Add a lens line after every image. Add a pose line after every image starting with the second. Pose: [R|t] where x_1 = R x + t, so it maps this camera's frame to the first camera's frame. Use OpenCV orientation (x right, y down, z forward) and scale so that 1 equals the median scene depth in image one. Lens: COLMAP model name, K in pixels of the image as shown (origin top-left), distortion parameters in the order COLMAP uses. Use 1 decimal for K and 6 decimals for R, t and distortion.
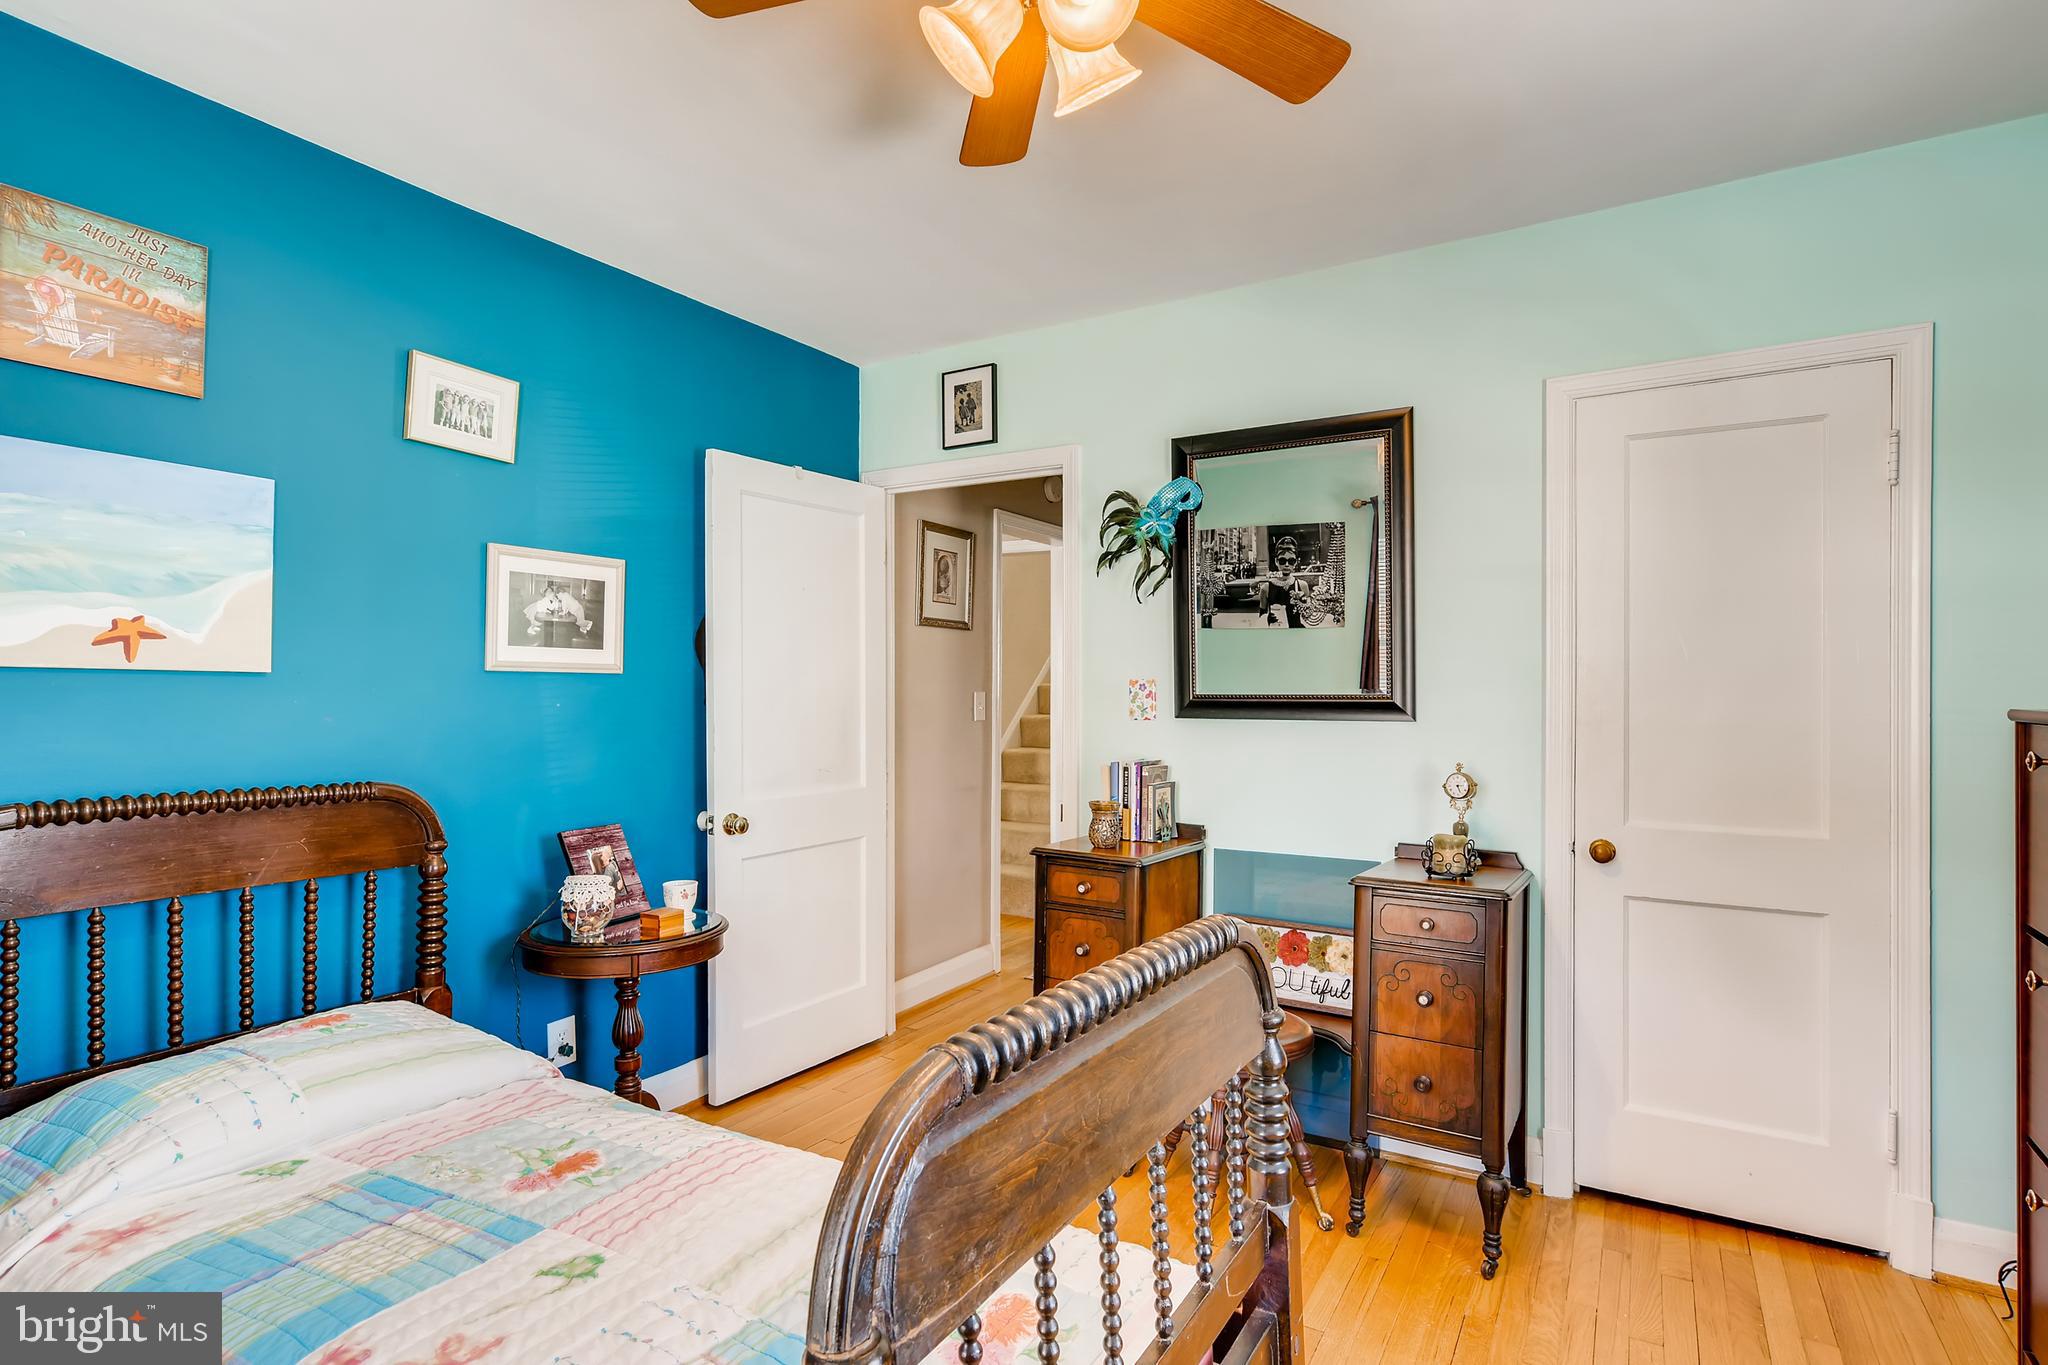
lens RADIAL K [[1031.9, 0, 1021.9], [0, 1031.9, 693.0], [0, 0, 1]] dist [-0.000457, 0.000170]
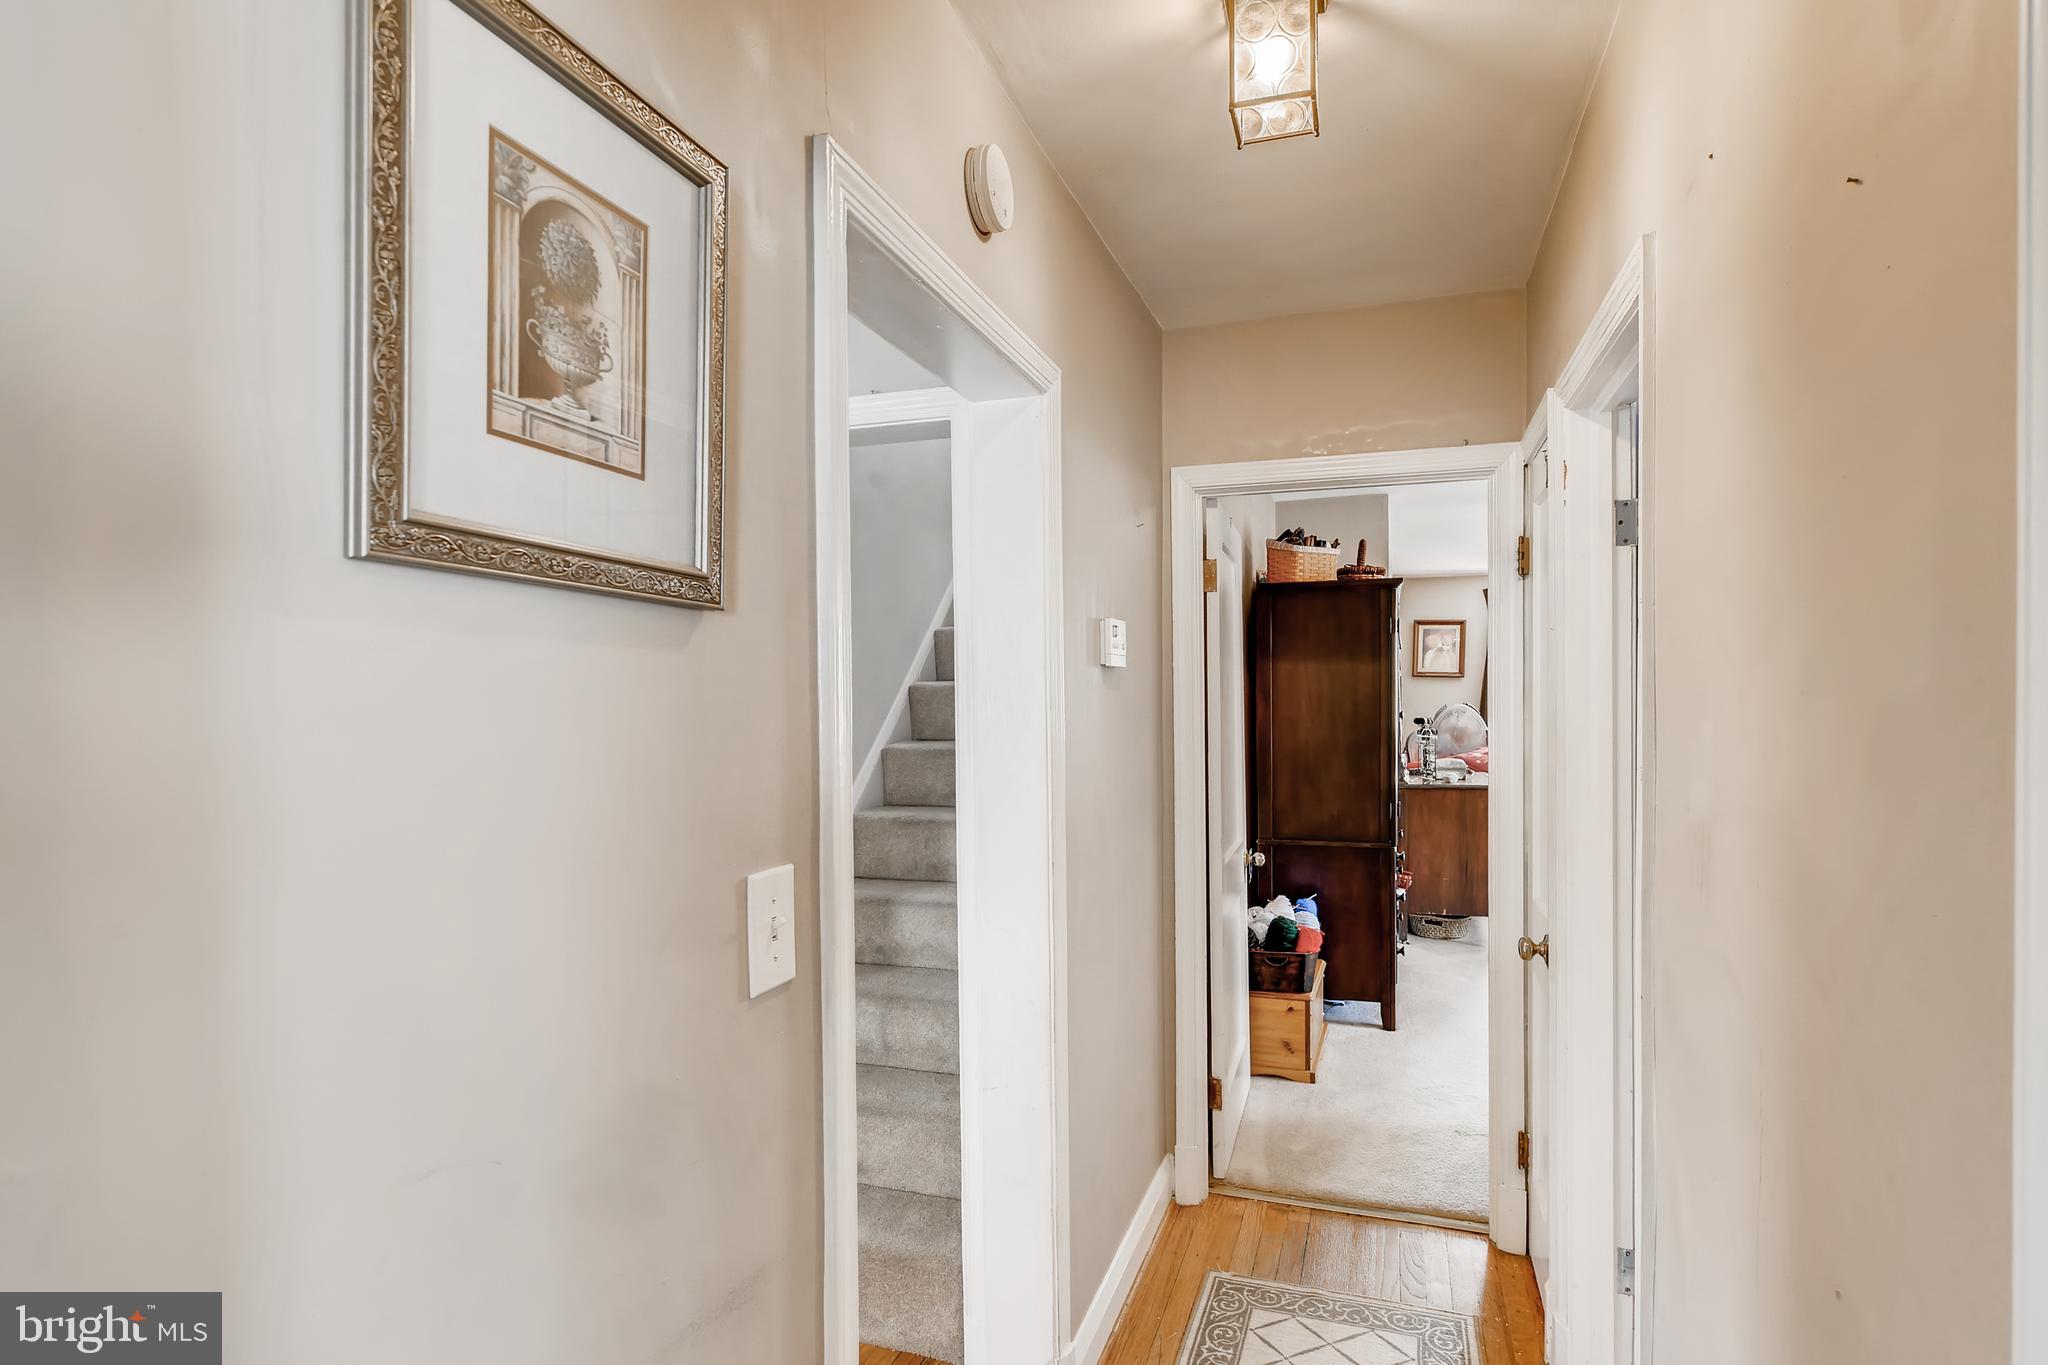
lens RADIAL K [[1031.9, 0, 1021.9], [0, 1031.9, 693.0], [0, 0, 1]] dist [-0.000457, 0.000170]
pose [[0.989967, -0.003541, 0.141257, -0.018519], [0.003920, 0.999989, -0.002402, -0.041239], [-0.141247, 0.002932, 0.989970, 0.787450]]
